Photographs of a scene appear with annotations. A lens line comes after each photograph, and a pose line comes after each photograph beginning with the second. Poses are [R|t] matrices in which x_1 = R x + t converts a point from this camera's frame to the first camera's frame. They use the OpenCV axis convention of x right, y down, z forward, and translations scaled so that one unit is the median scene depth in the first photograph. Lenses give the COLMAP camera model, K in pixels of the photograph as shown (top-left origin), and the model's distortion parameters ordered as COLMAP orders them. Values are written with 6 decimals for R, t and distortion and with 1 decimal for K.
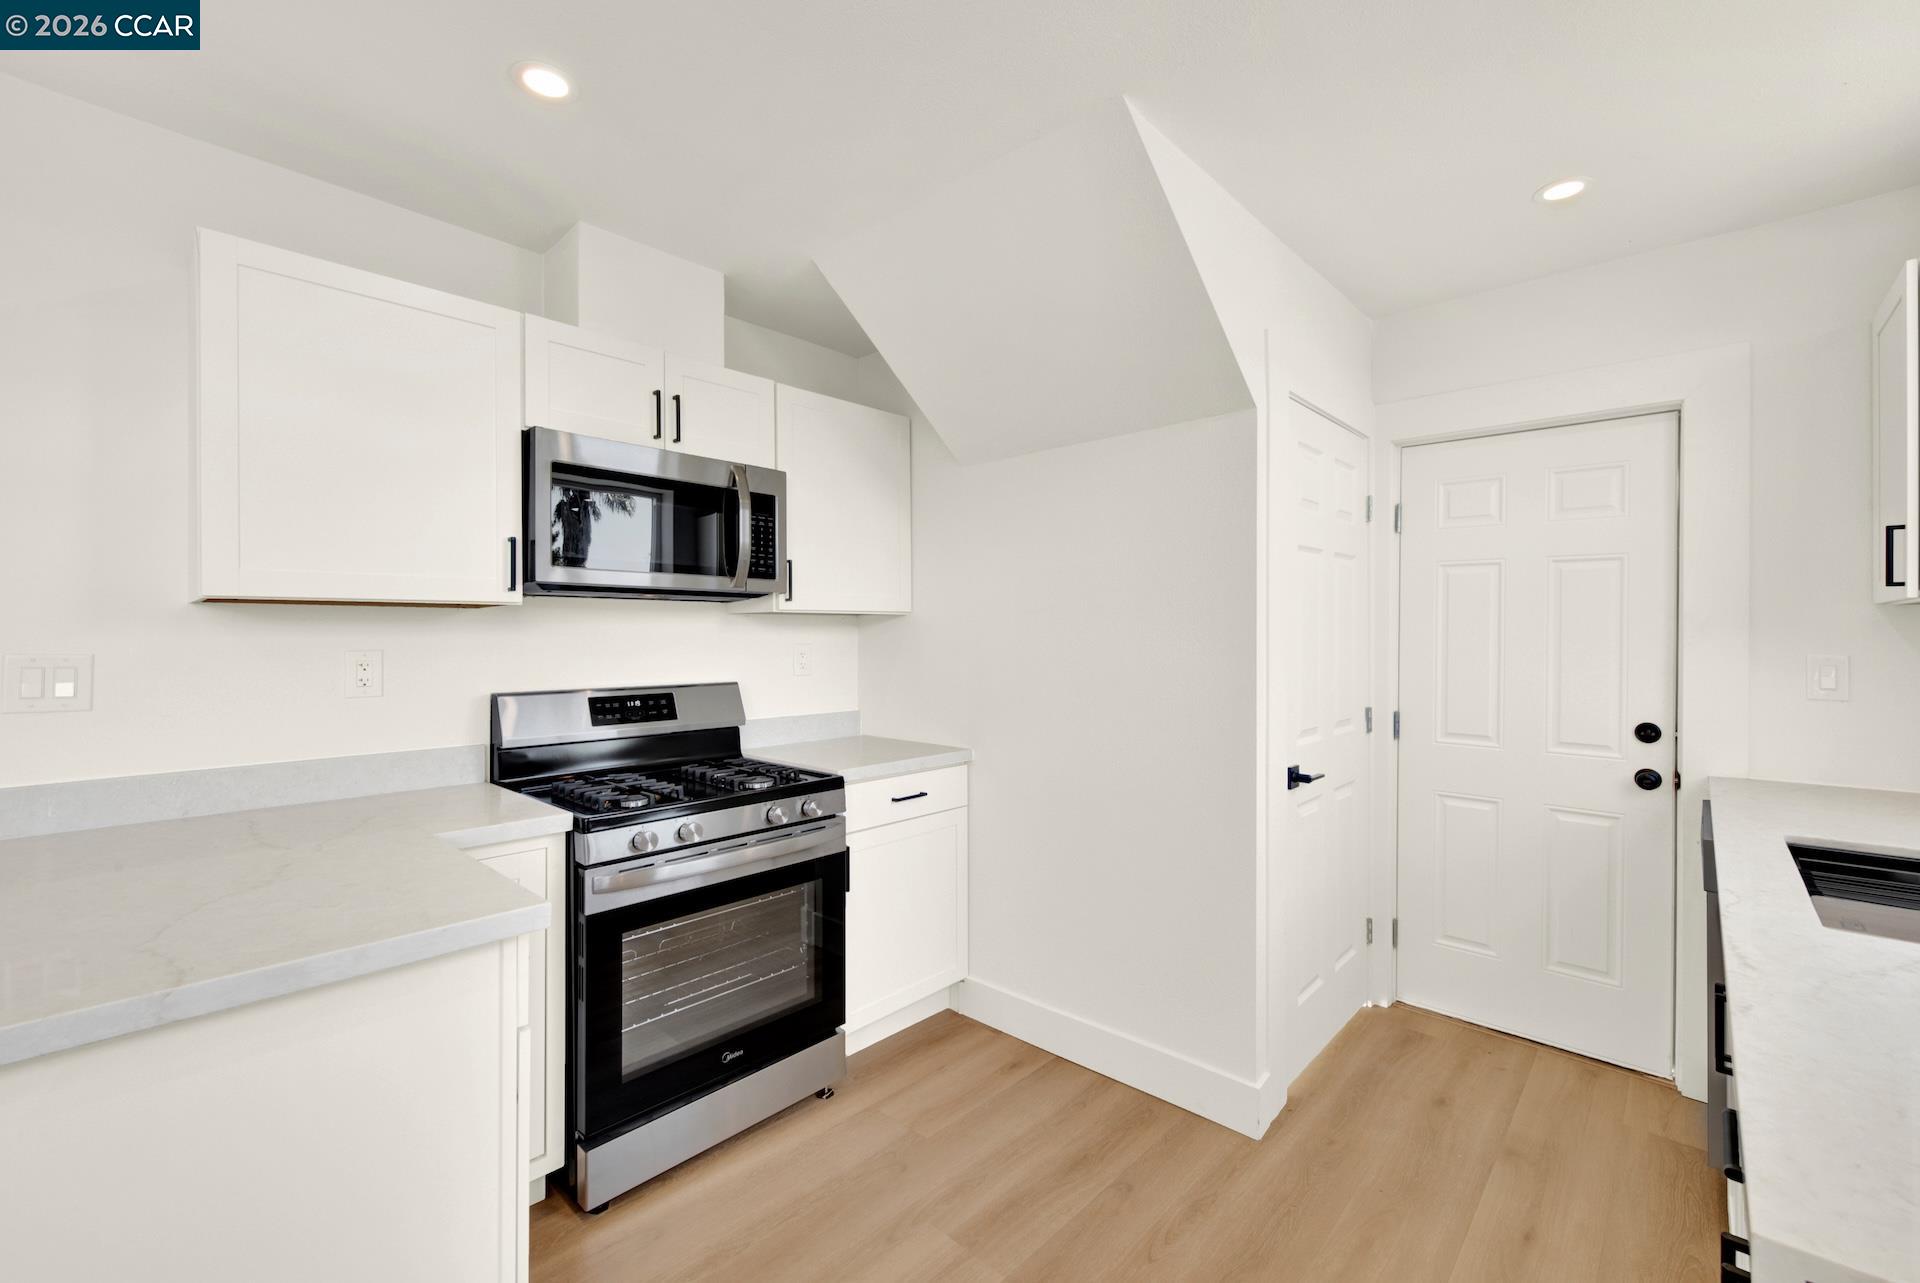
lens RADIAL K [[798.1, 0, 968.0], [0, 798.1, 628.6], [0, 0, 1]] dist [0.008529, -0.000980]
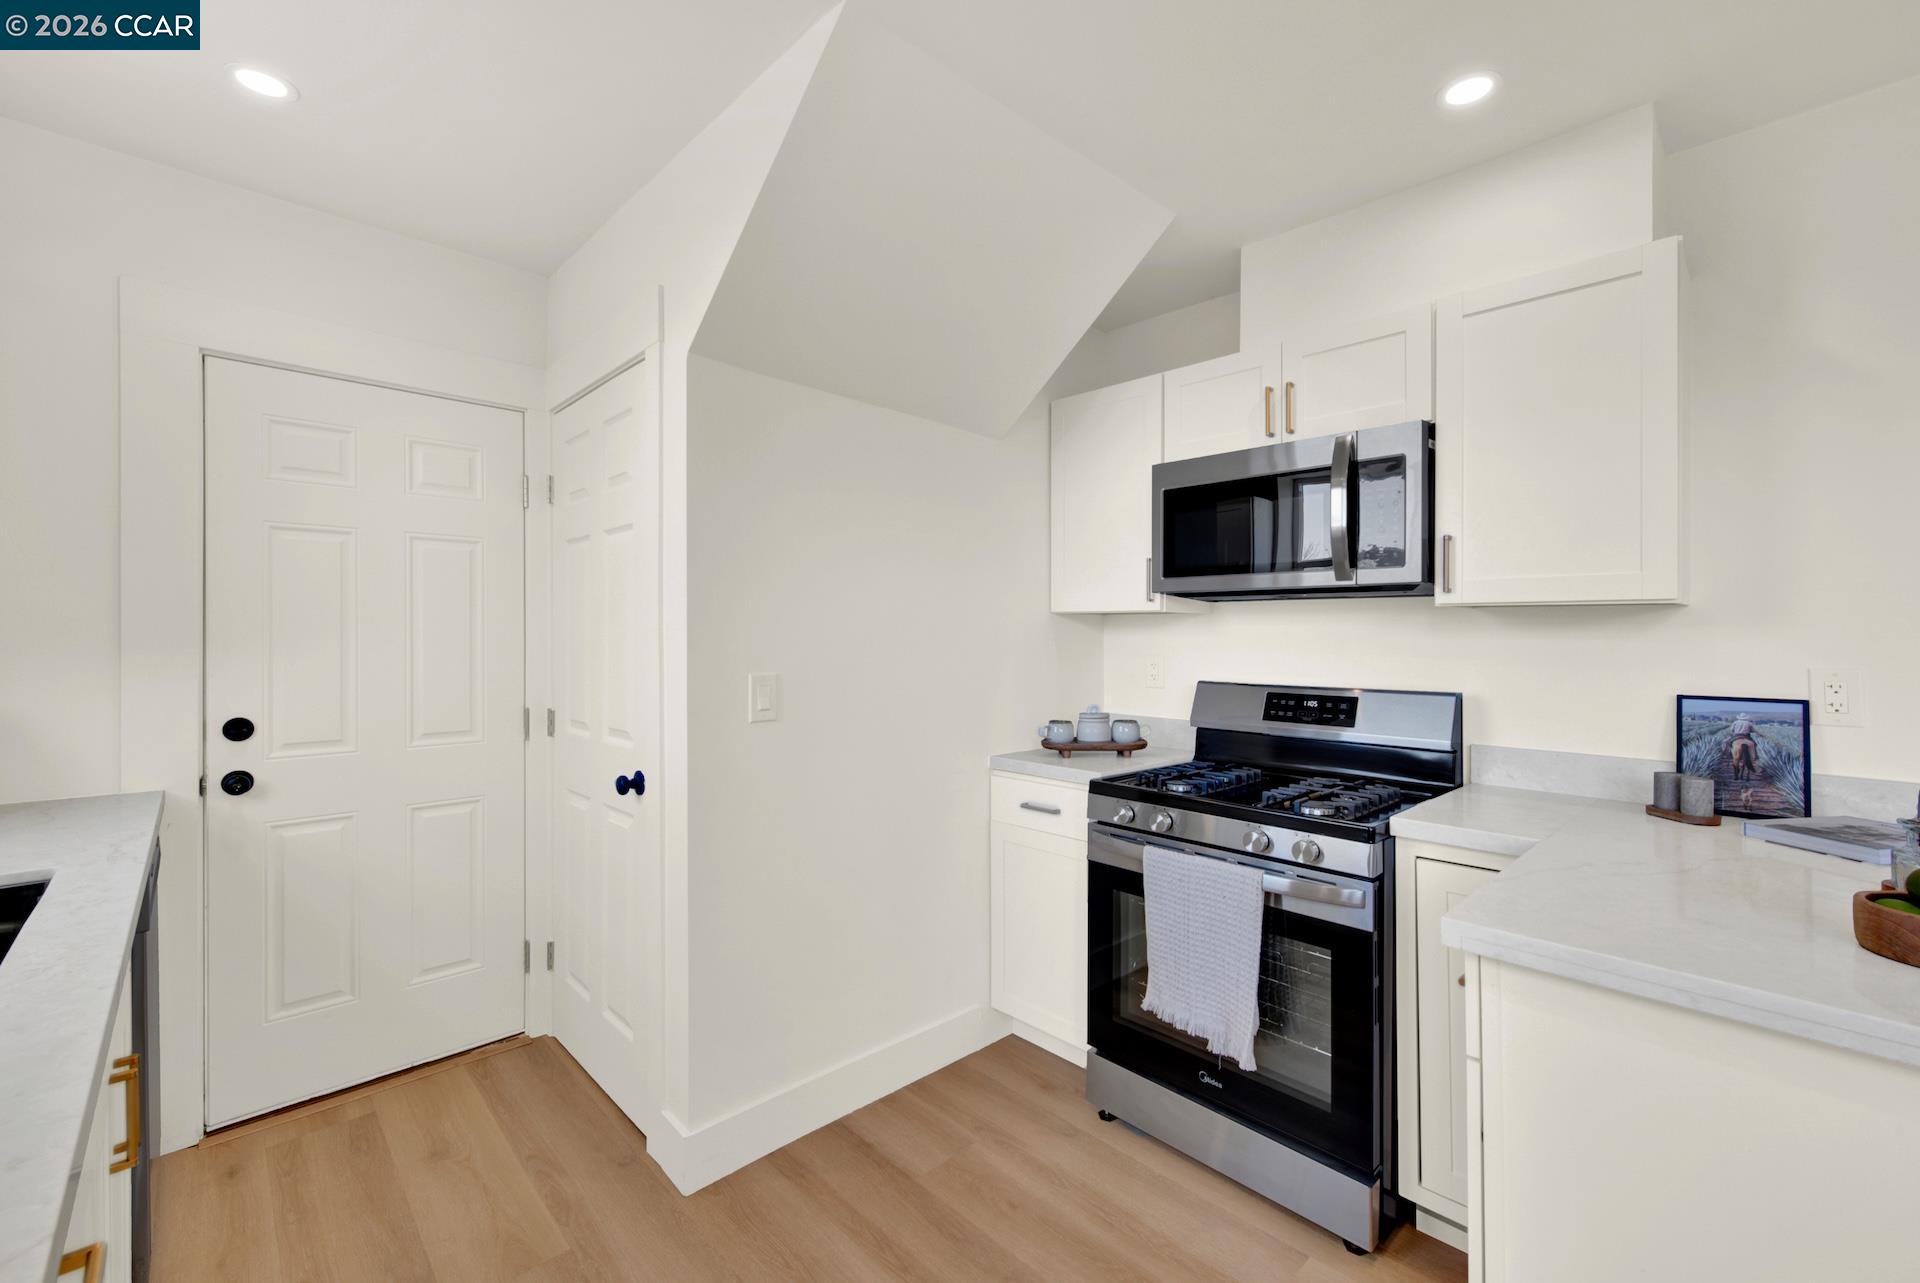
lens RADIAL K [[798.1, 0, 937.8], [0, 798.1, 572.1], [0, 0, 1]] dist [0.008529, -0.000980]
pose [[-0.067331, -0.064408, -0.995650, 0.598494], [0.007509, 0.997853, -0.065059, -0.005628], [0.997702, -0.011857, -0.066703, 0.629580]]
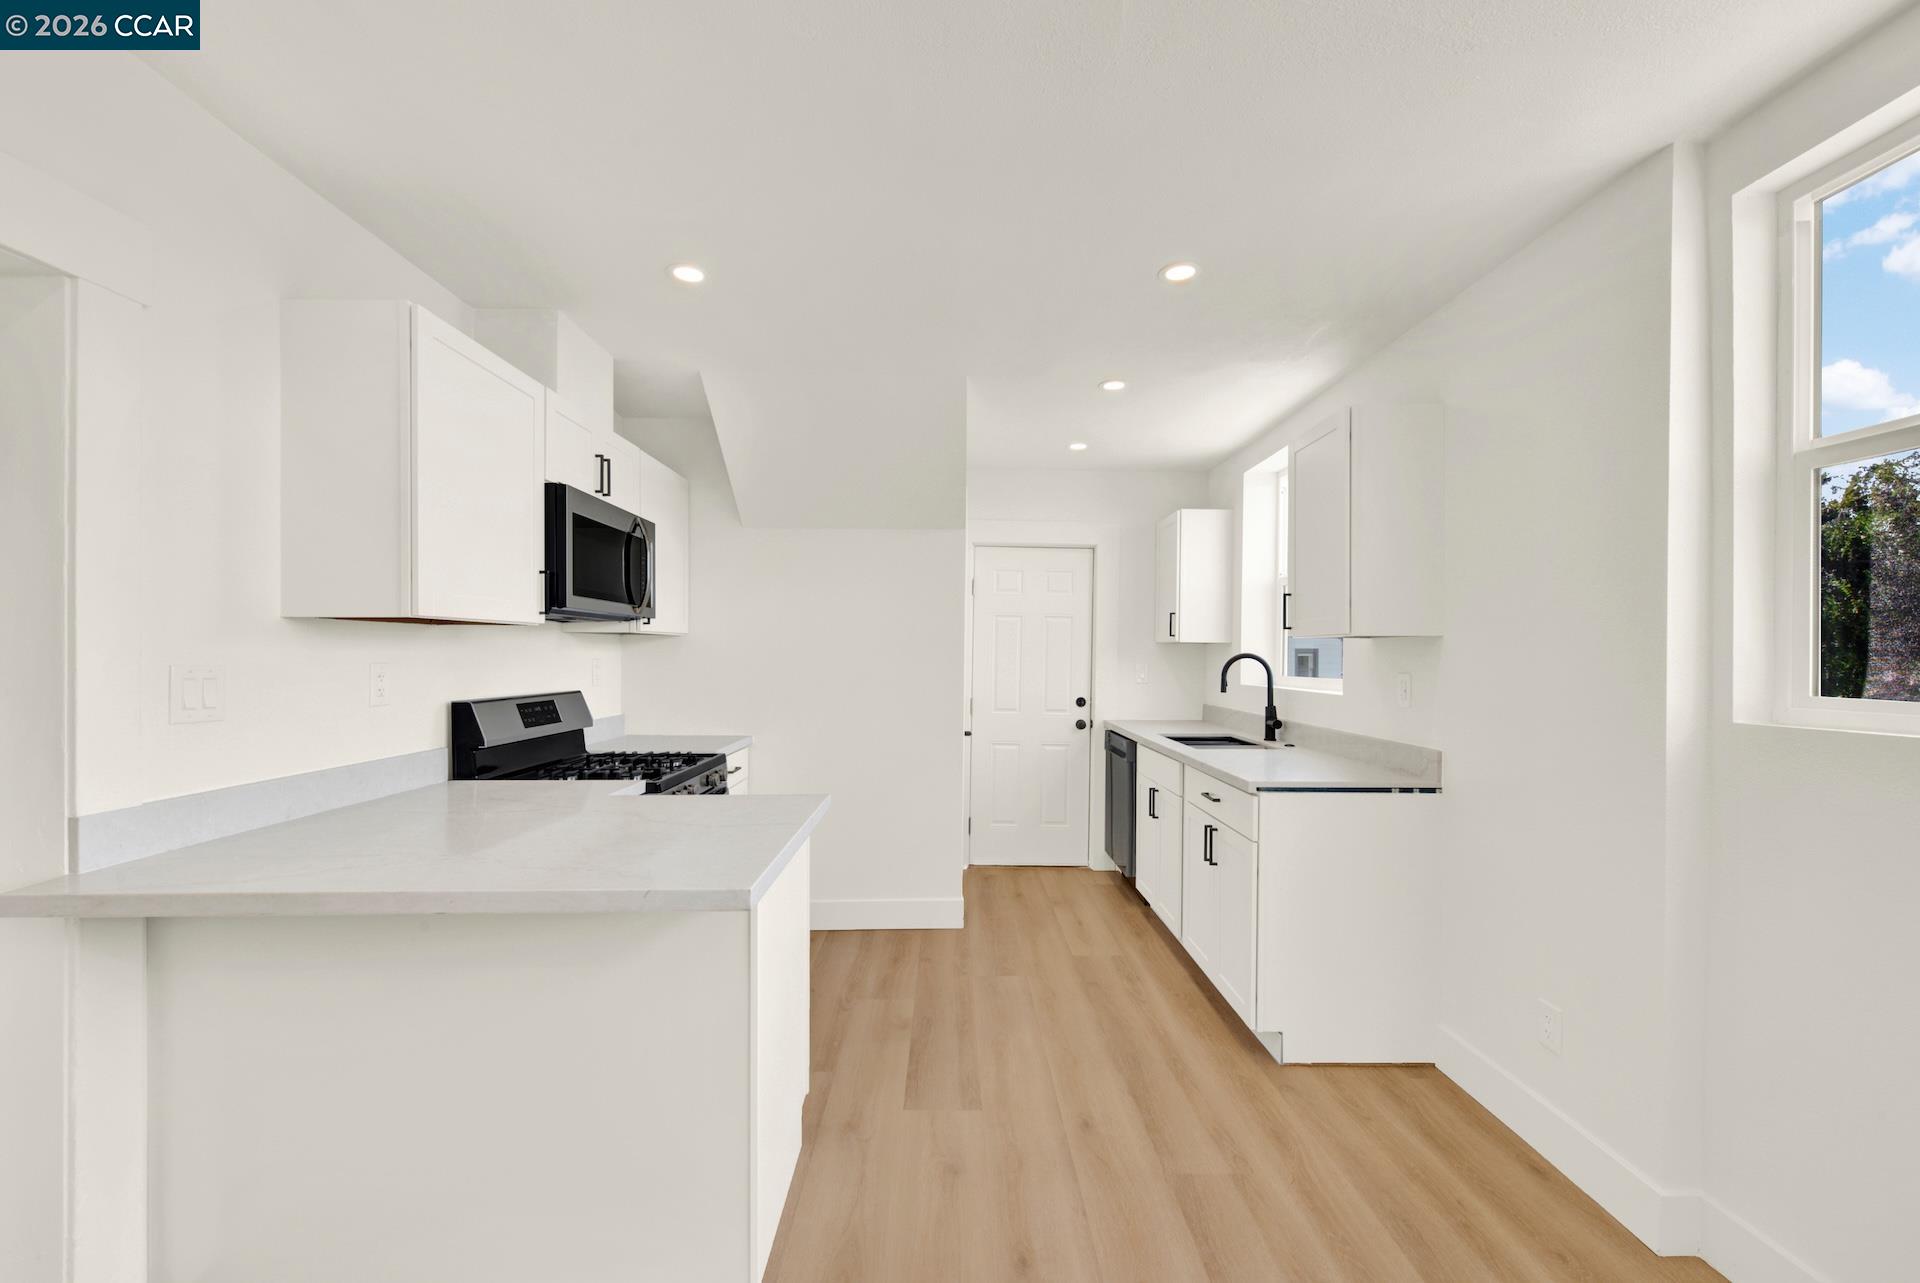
lens RADIAL K [[798.1, 0, 967.7], [0, 798.1, 655.6], [0, 0, 1]] dist [0.008529, -0.000980]
pose [[0.719661, 0.004691, 0.694309, -0.791875], [-0.012846, 0.999896, 0.006559, 0.000340], [-0.694206, -0.013639, 0.719647, -0.277941]]
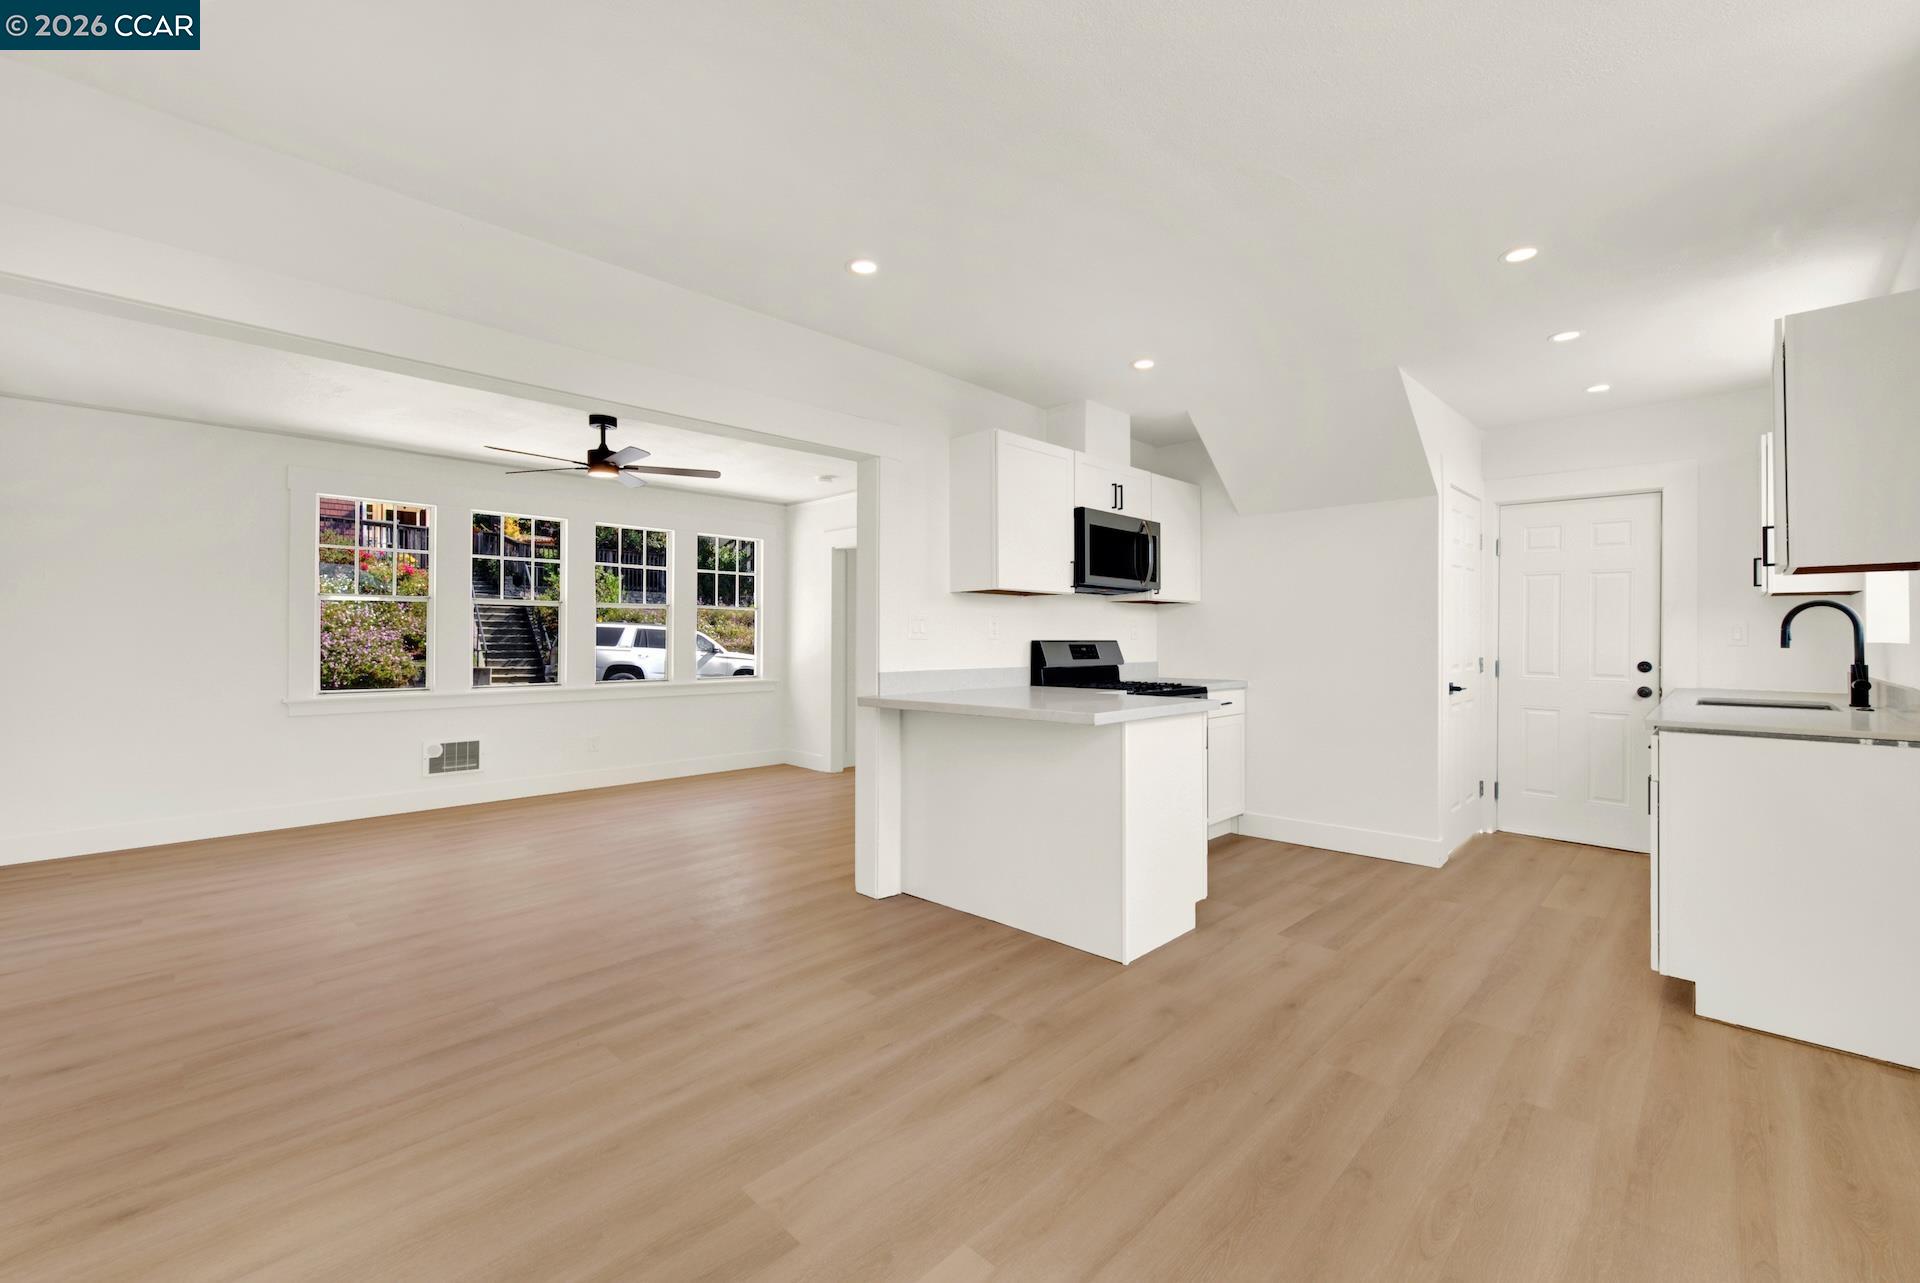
lens RADIAL K [[798.1, 0, 963.4], [0, 798.1, 627.9], [0, 0, 1]] dist [0.008529, -0.000980]
pose [[0.999722, 0.004500, -0.023130, -0.664787], [-0.004654, 0.999967, -0.006630, 0.059671], [0.023100, 0.006736, 0.999710, -0.867350]]
